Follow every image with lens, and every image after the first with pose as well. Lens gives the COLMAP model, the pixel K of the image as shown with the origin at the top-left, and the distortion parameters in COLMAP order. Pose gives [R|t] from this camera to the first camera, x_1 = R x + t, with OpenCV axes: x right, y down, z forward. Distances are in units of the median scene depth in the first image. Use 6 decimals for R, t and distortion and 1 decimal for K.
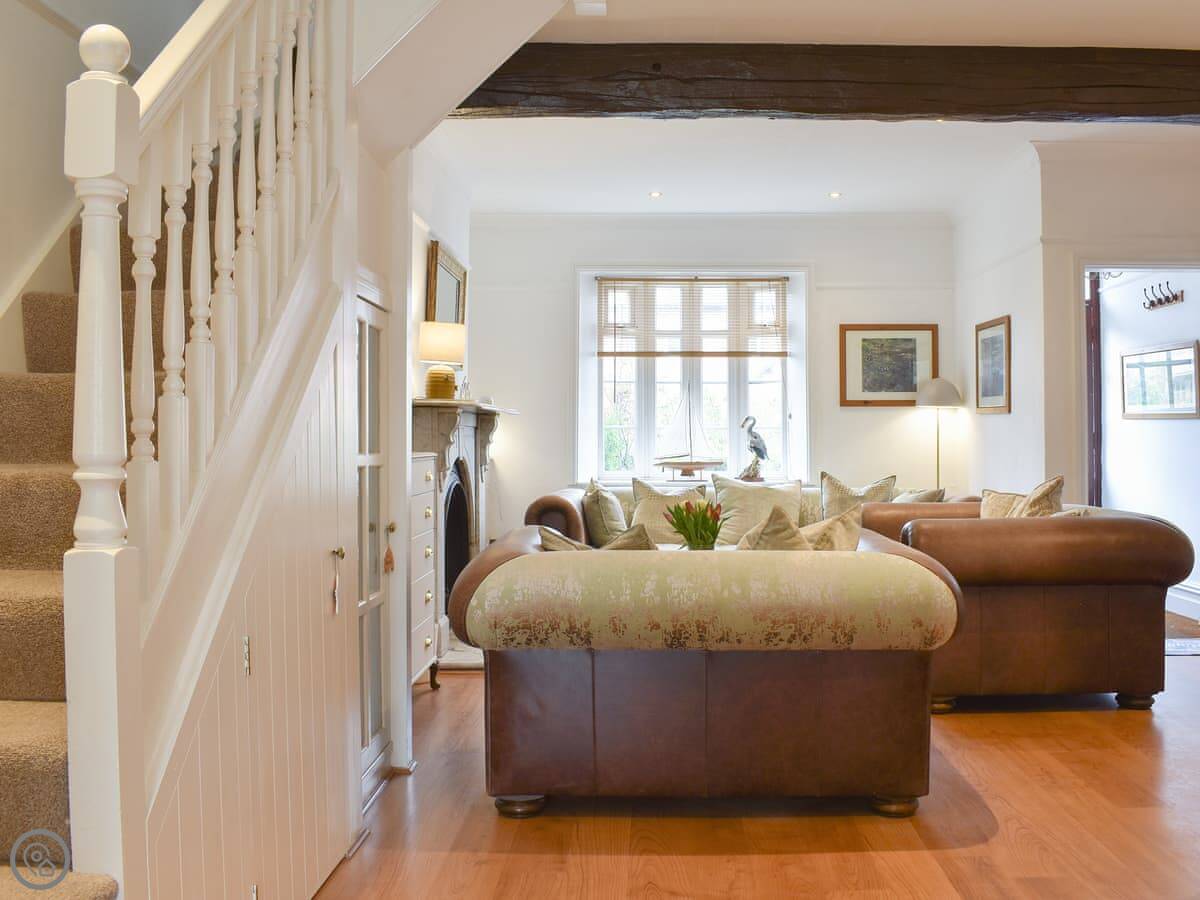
lens RADIAL K [[1140.5, 0, 600.0], [0, 1140.5, 450.0], [0, 0, 1]] dist [-0.103799, 0.001619]
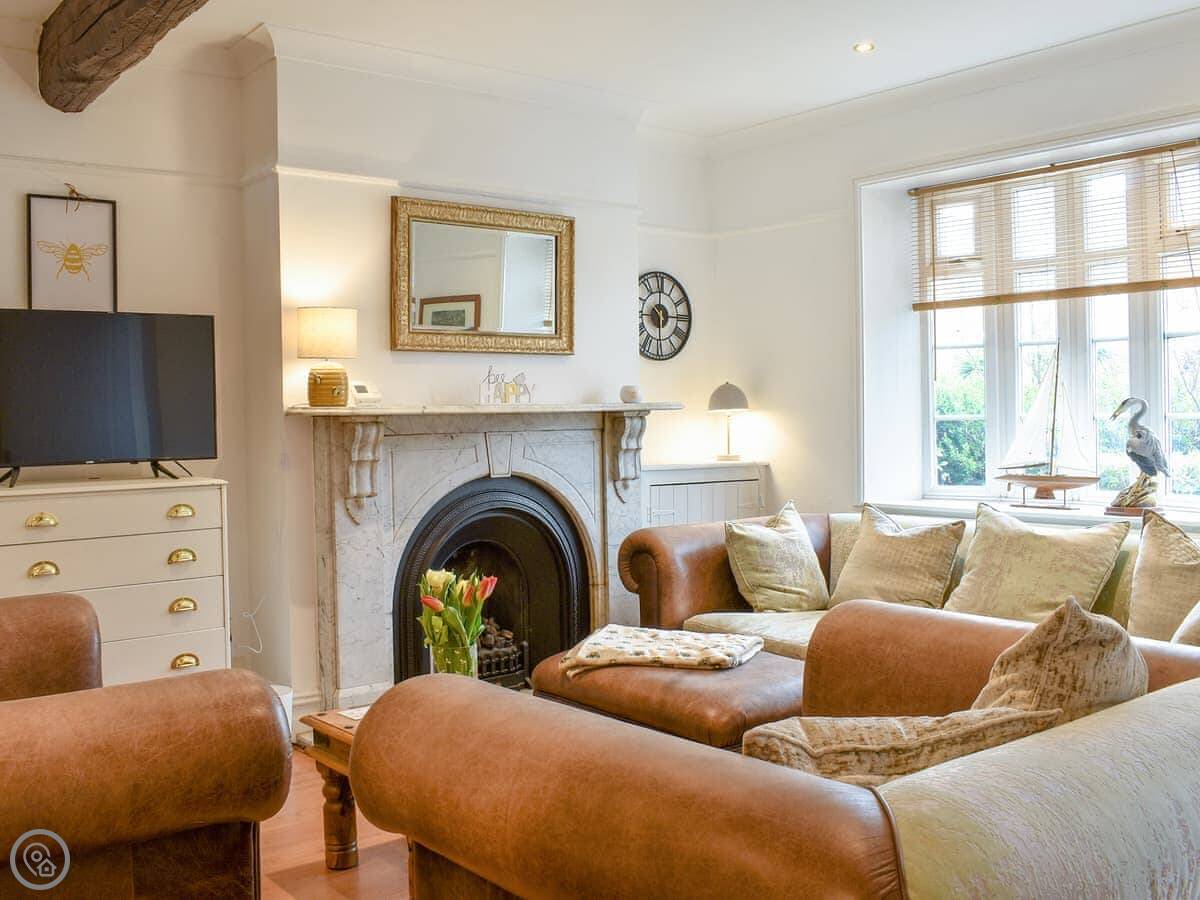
lens RADIAL K [[1143.9, 0, 600.0], [0, 1143.9, 450.0], [0, 0, 1]] dist [-0.051498, 0.002170]
pose [[0.641398, 0.013546, -0.767089, 0.384741], [0.015863, 0.999396, 0.030912, -0.024977], [0.767044, -0.031995, 0.640796, 0.437433]]
